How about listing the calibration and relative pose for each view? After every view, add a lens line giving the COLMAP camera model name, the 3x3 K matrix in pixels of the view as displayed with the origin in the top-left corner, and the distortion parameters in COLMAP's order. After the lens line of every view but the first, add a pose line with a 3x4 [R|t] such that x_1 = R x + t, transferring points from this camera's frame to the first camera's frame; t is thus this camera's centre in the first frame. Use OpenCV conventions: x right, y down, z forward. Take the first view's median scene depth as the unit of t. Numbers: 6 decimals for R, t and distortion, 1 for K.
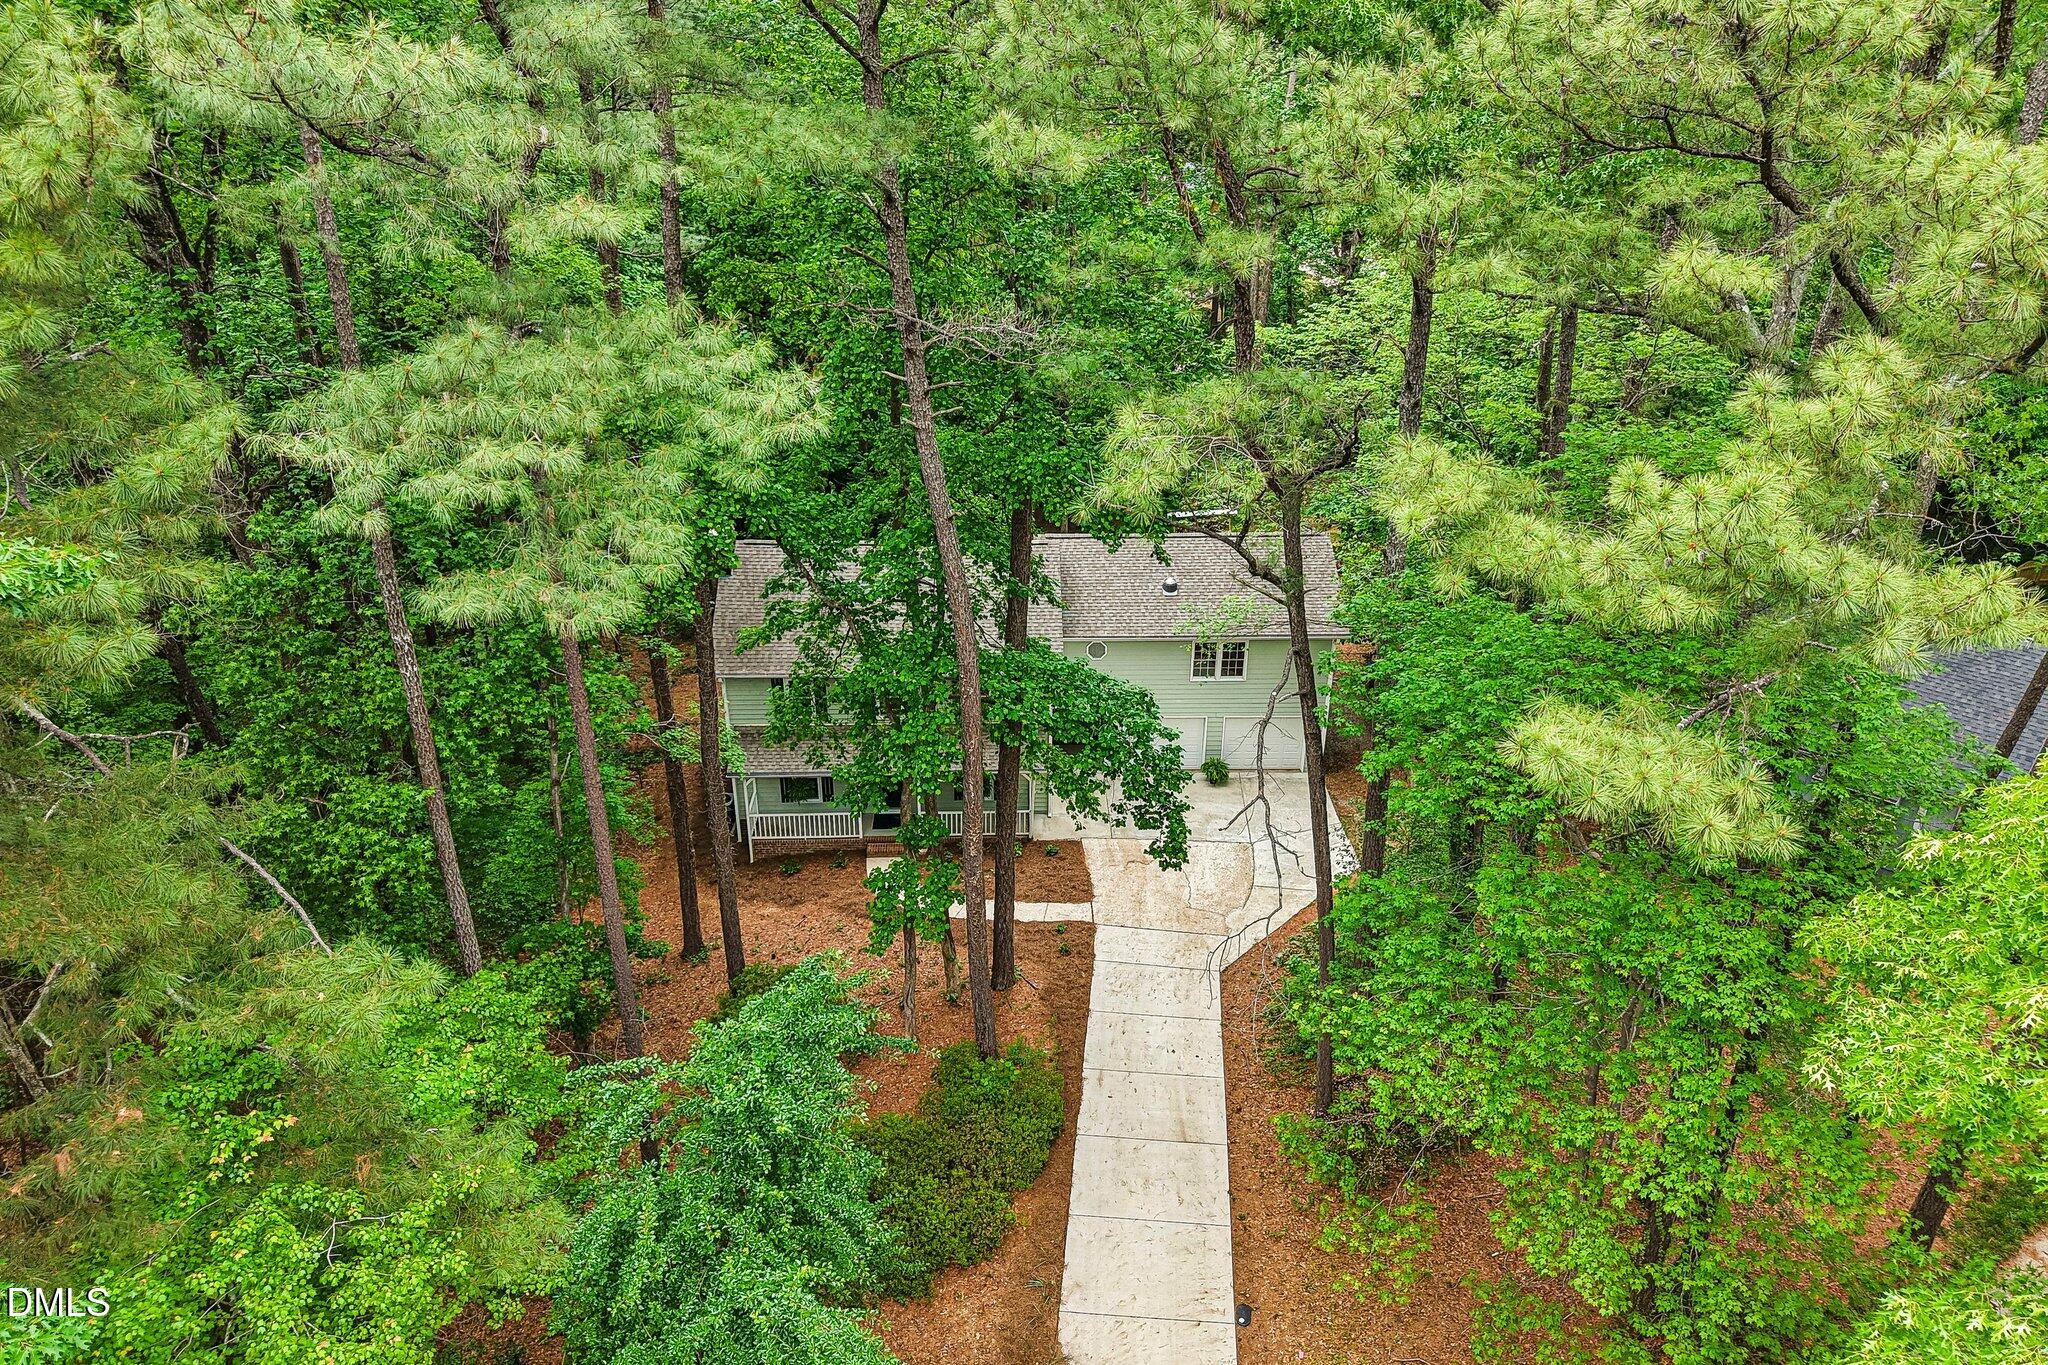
lens RADIAL K [[1335.4, 0, 1024.0], [0, 1335.4, 682.5], [0, 0, 1]] dist [0.080582, -0.000569]
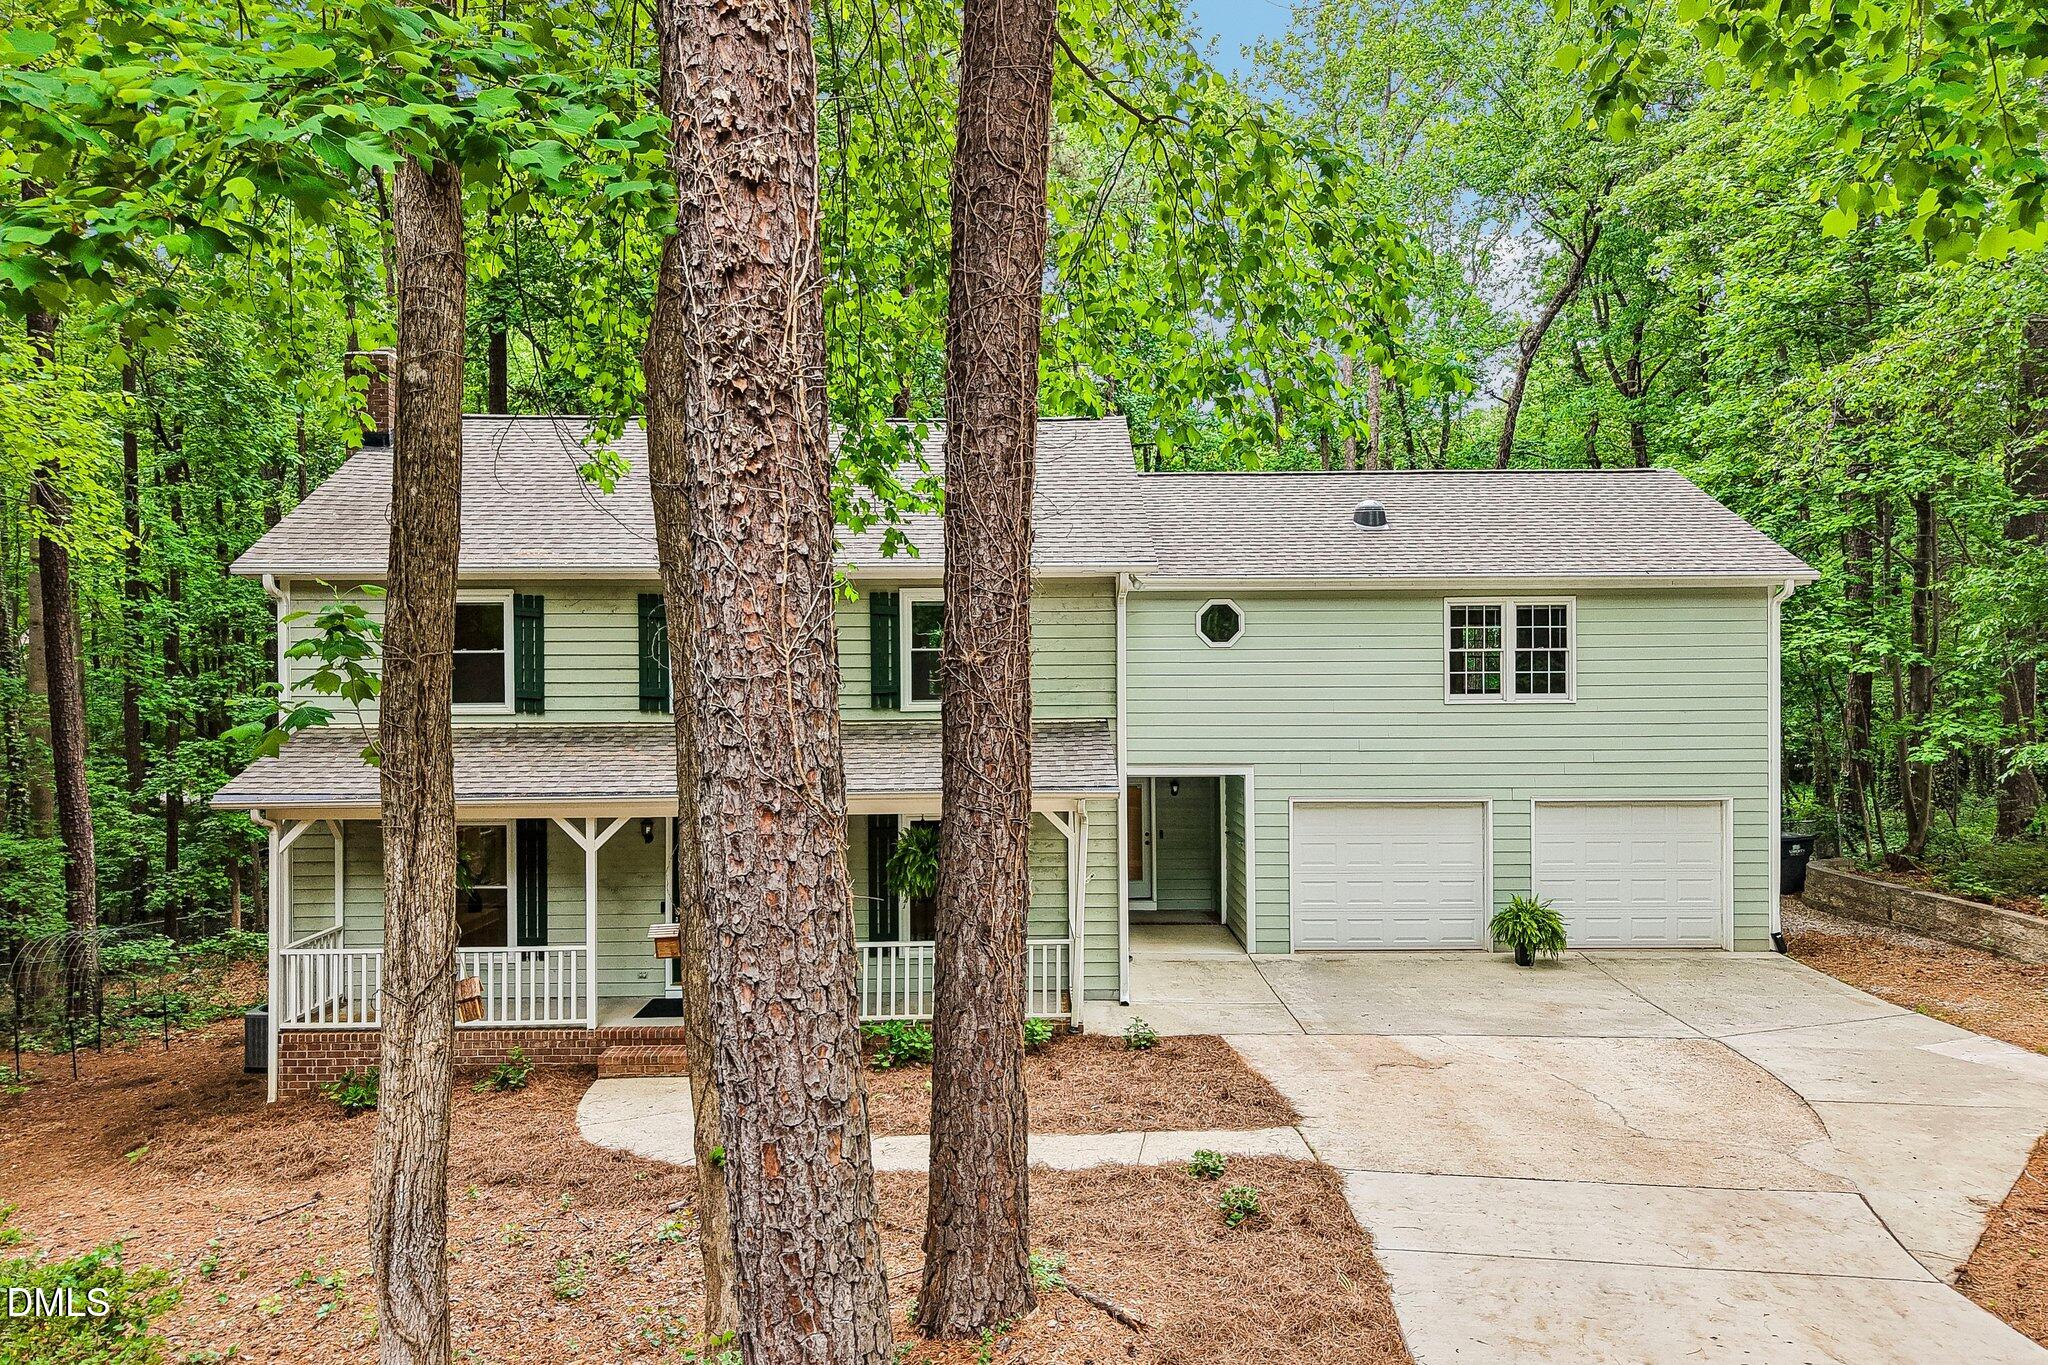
lens RADIAL K [[1380.5, 0, 1024.0], [0, 1380.5, 682.5], [0, 0, 1]] dist [0.005081, -0.005371]
pose [[0.999888, -0.009815, -0.011314, -0.006753], [0.003962, 0.901802, -0.432131, 0.291535], [0.014444, 0.432038, 0.901740, 0.964112]]
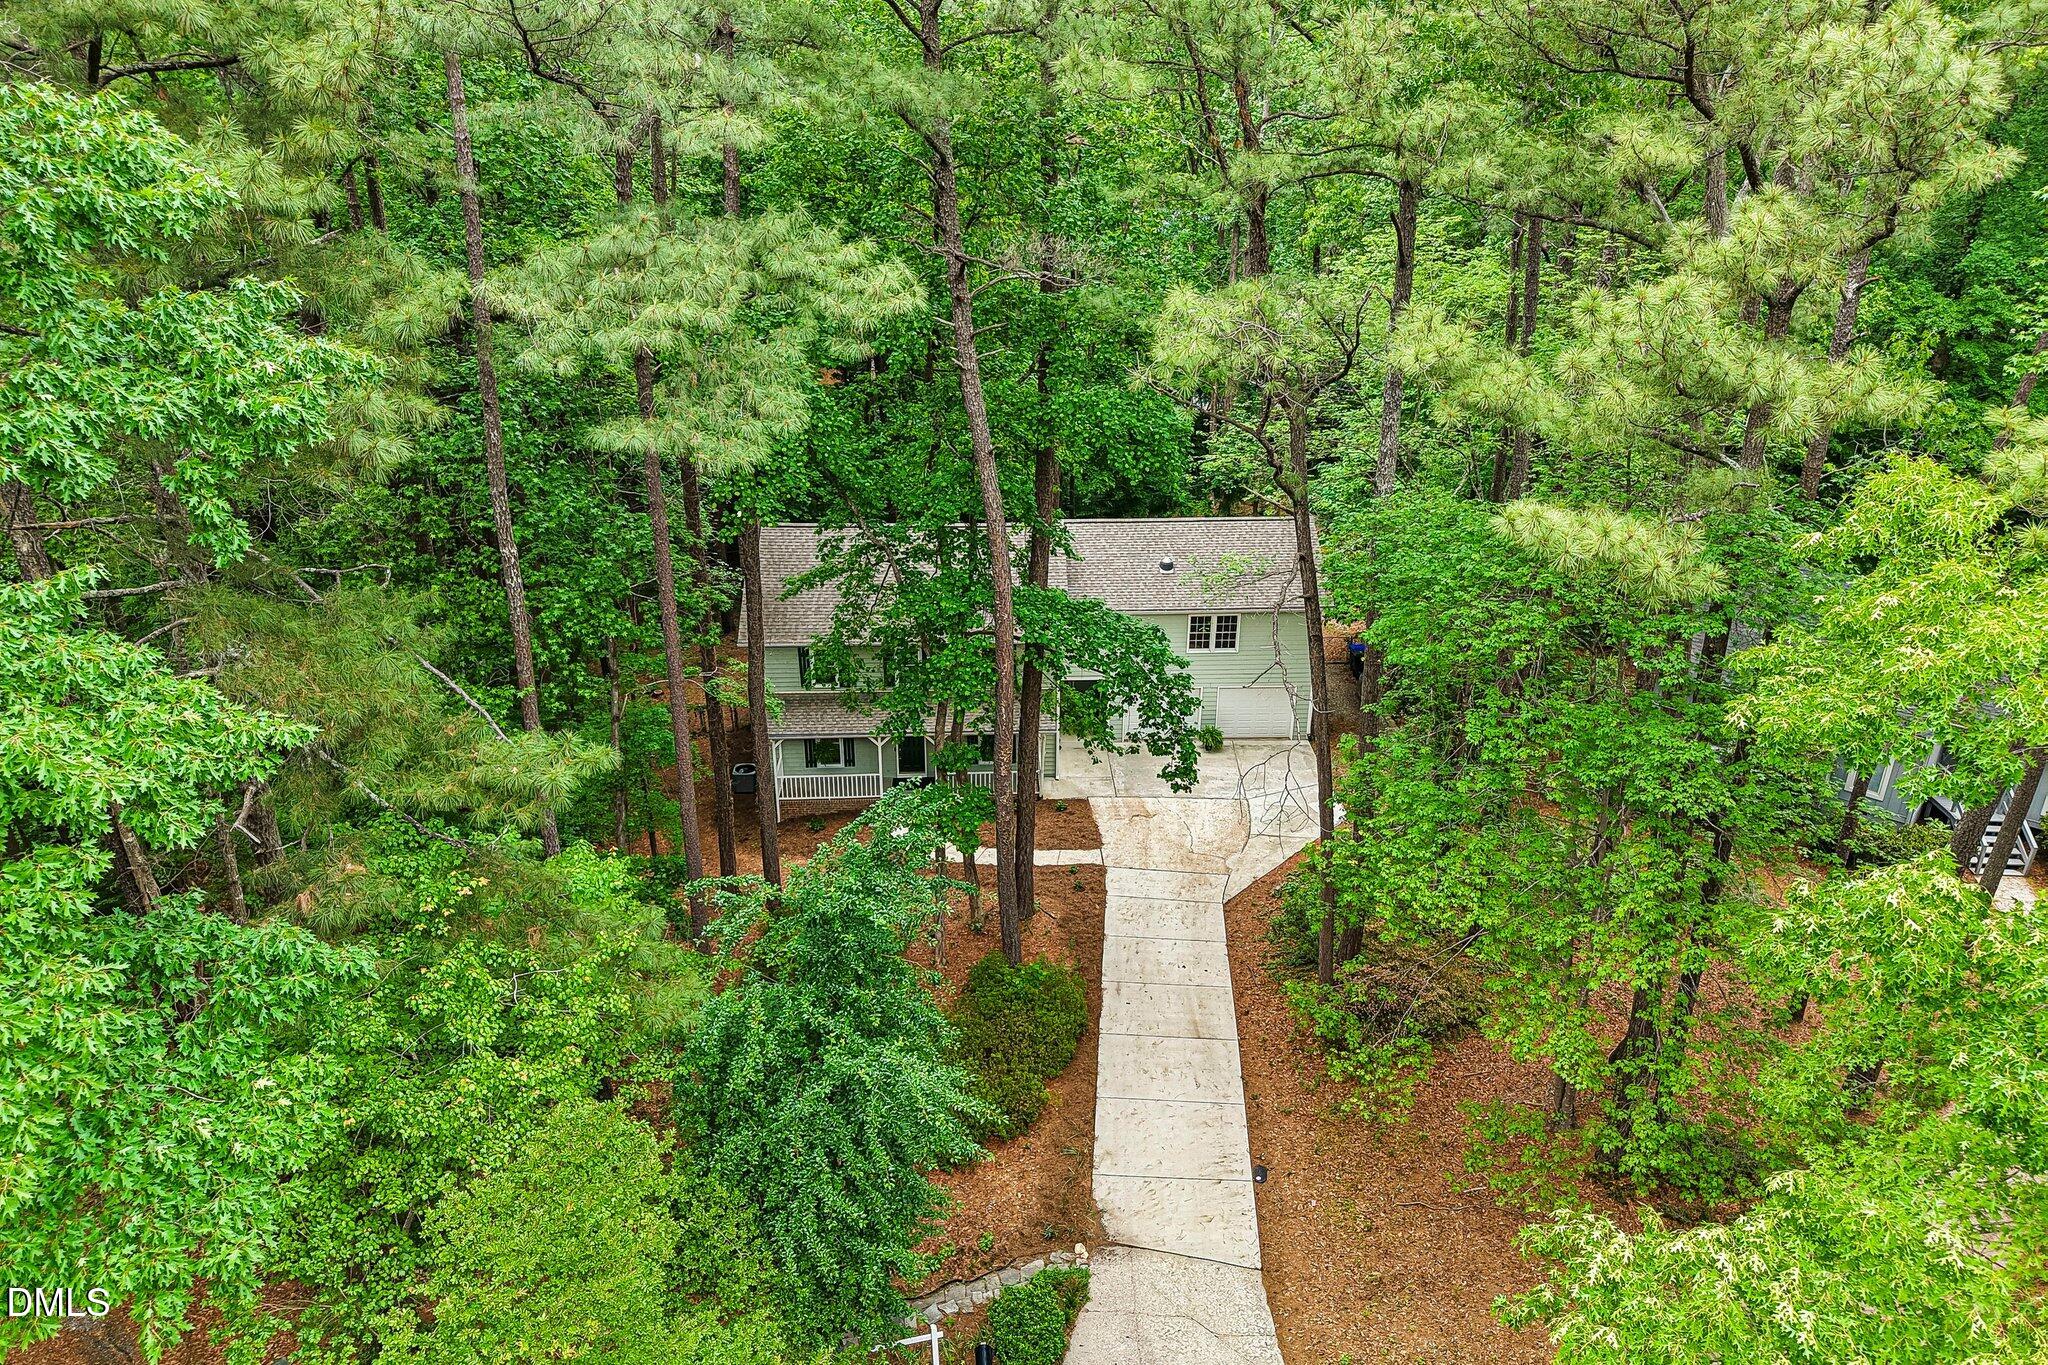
lens RADIAL K [[1335.4, 0, 1024.0], [0, 1335.4, 682.5], [0, 0, 1]] dist [0.080582, -0.000569]
pose [[0.999678, -0.009958, 0.023330, -0.050136], [0.011056, 0.998814, -0.047418, 0.115414], [-0.022830, 0.047661, 0.998603, -0.106264]]
